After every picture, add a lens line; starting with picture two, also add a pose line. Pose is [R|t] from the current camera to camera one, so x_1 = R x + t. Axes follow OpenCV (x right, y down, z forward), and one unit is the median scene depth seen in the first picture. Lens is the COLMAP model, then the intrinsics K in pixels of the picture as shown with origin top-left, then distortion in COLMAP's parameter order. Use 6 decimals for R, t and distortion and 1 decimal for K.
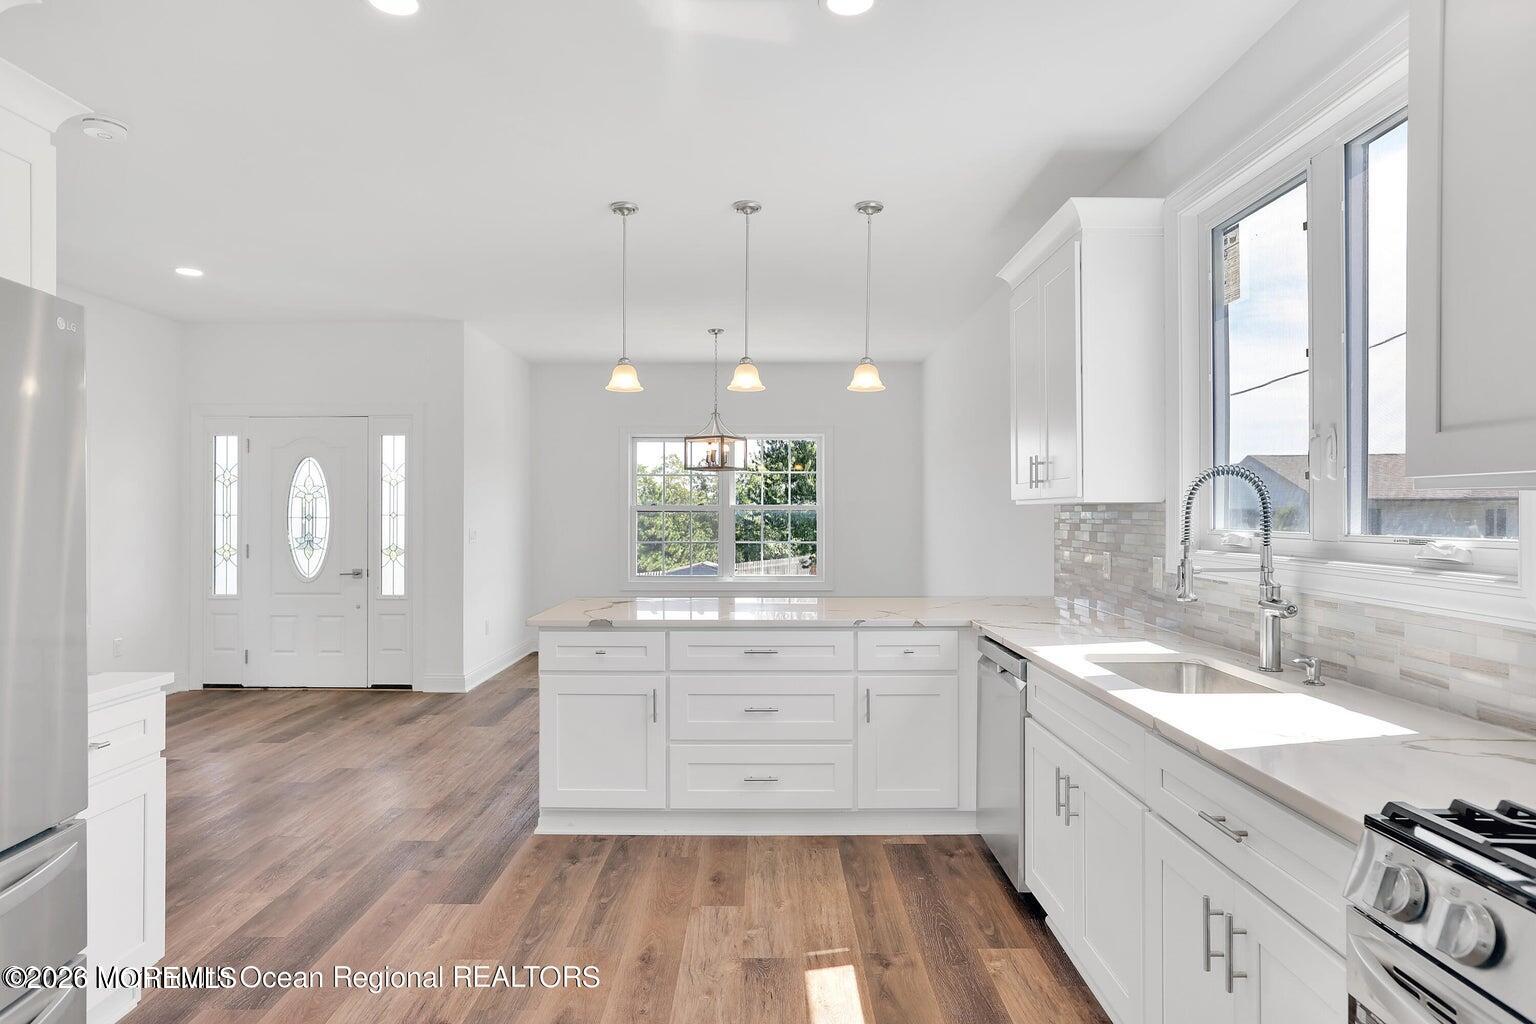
lens RADIAL K [[905.0, 0, 754.8], [0, 905.0, 503.2], [0, 0, 1]] dist [-0.035919, 0.019031]
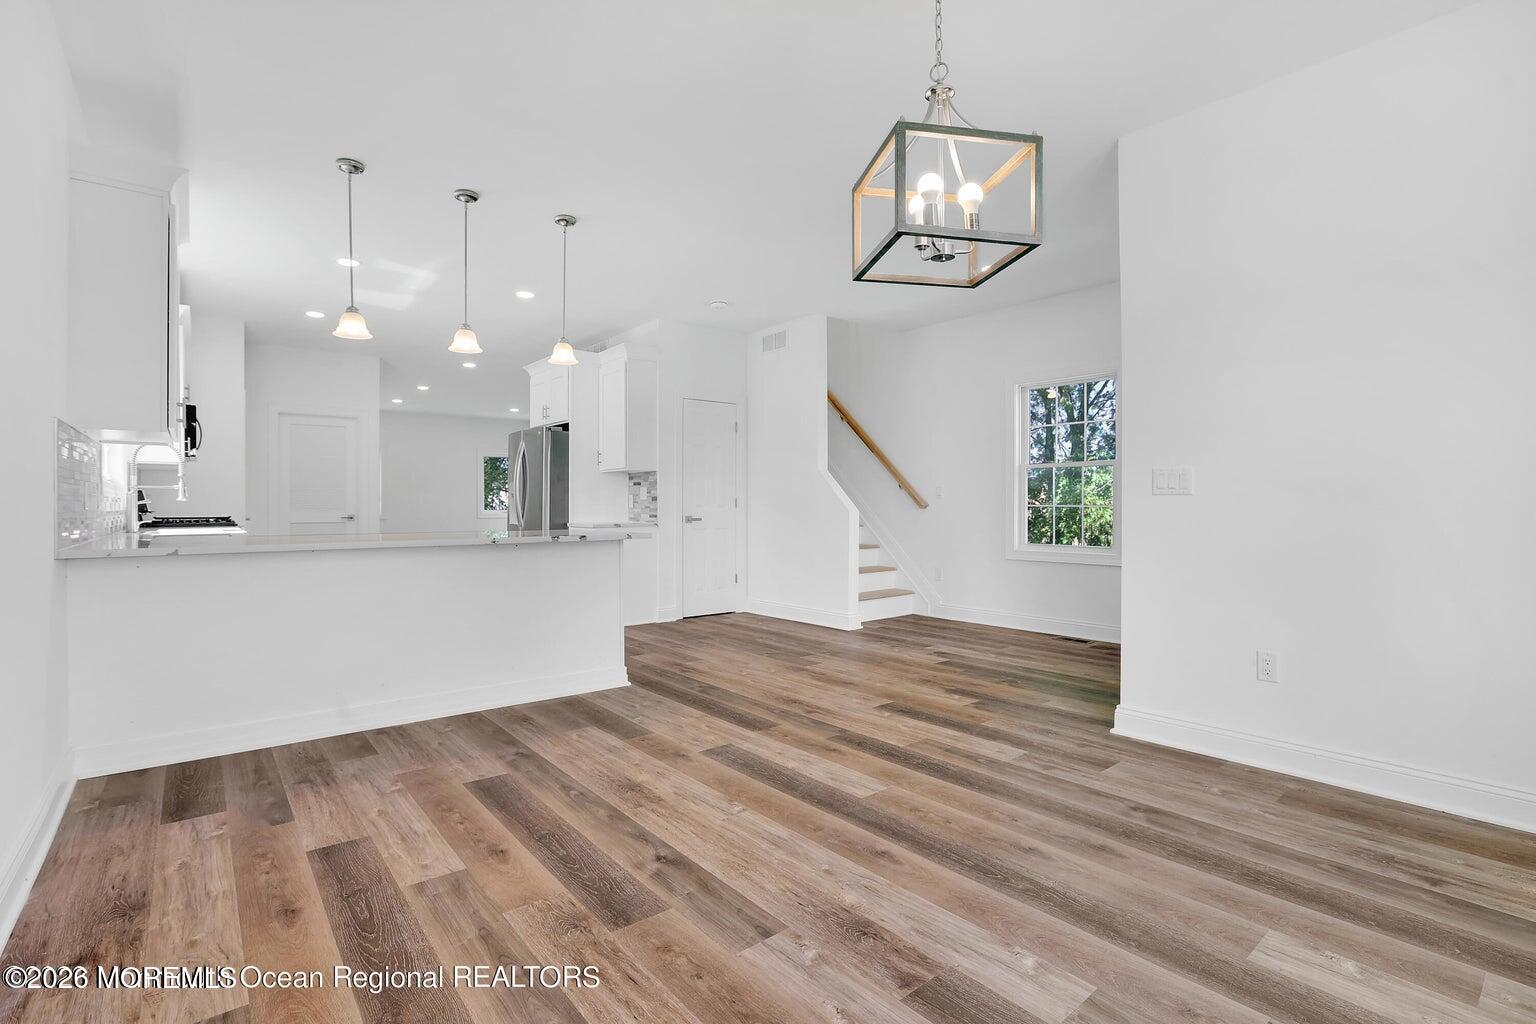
lens RADIAL K [[696.4, 0, 767.3], [0, 696.4, 505.7], [0, 0, 1]] dist [-0.024750, 0.004006]
pose [[-0.770912, 0.000347, -0.636942, 0.304841], [0.006695, 0.999949, -0.007558, 0.100942], [0.636907, -0.010091, -0.770875, 2.250207]]
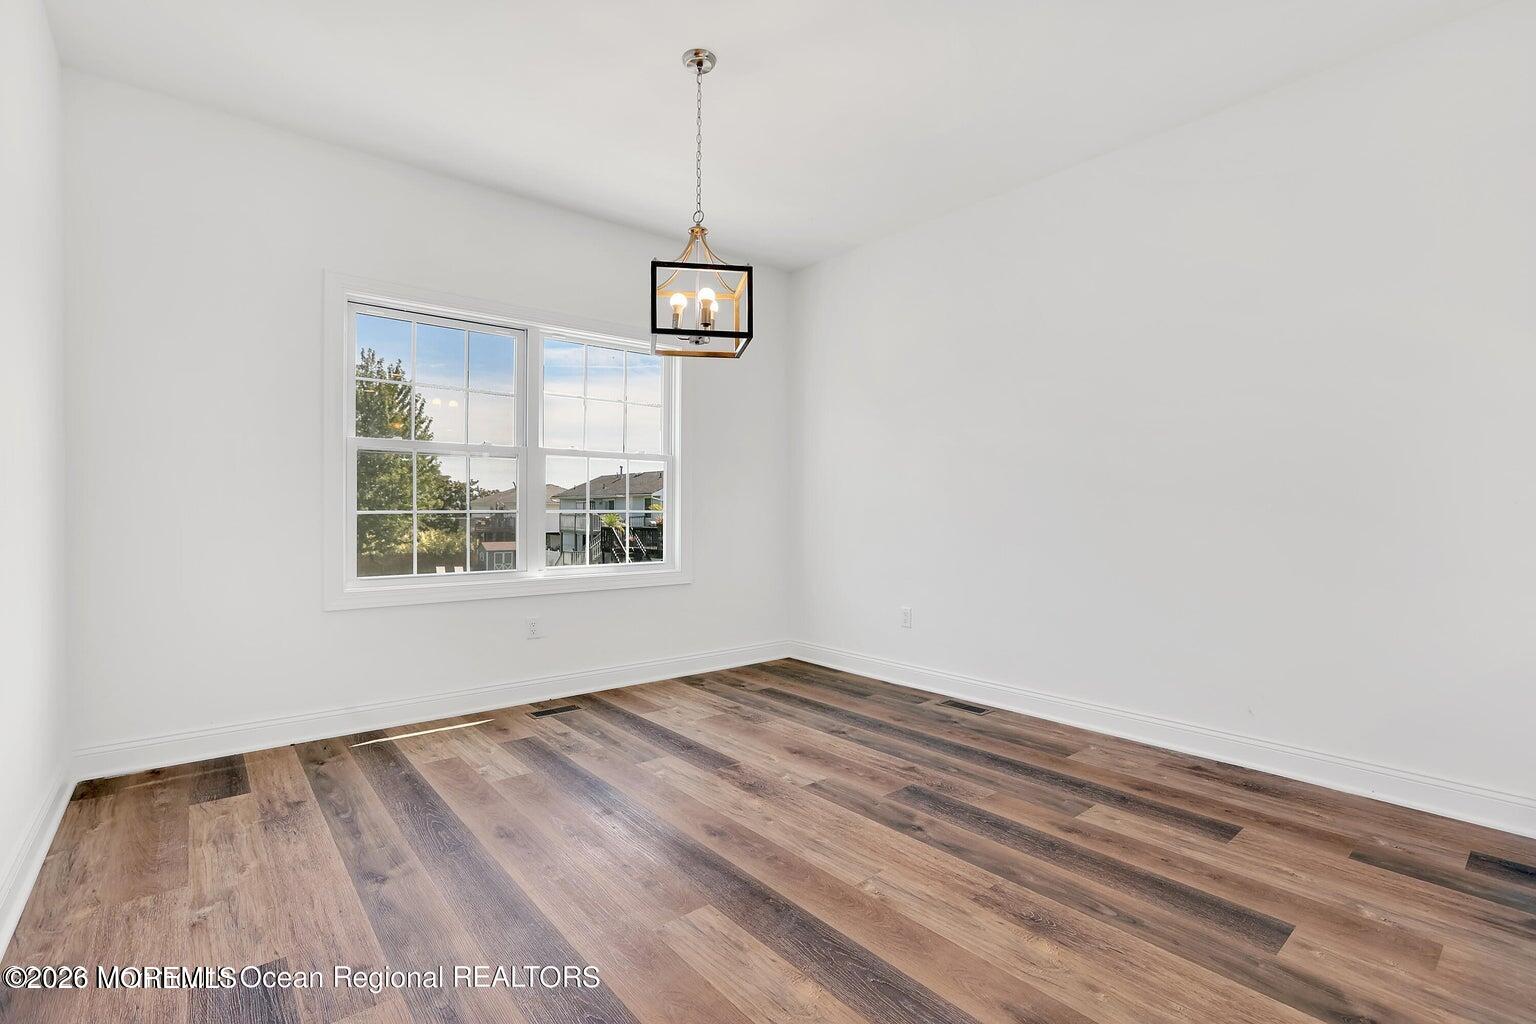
lens RADIAL K [[696.4, 0, 771.4], [0, 696.4, 519.4], [0, 0, 1]] dist [-0.024750, 0.004006]
pose [[0.760151, -0.006888, 0.649710, -0.500557], [-0.007840, 0.999774, 0.019771, 0.093166], [-0.649699, -0.020123, 0.759925, 1.364126]]
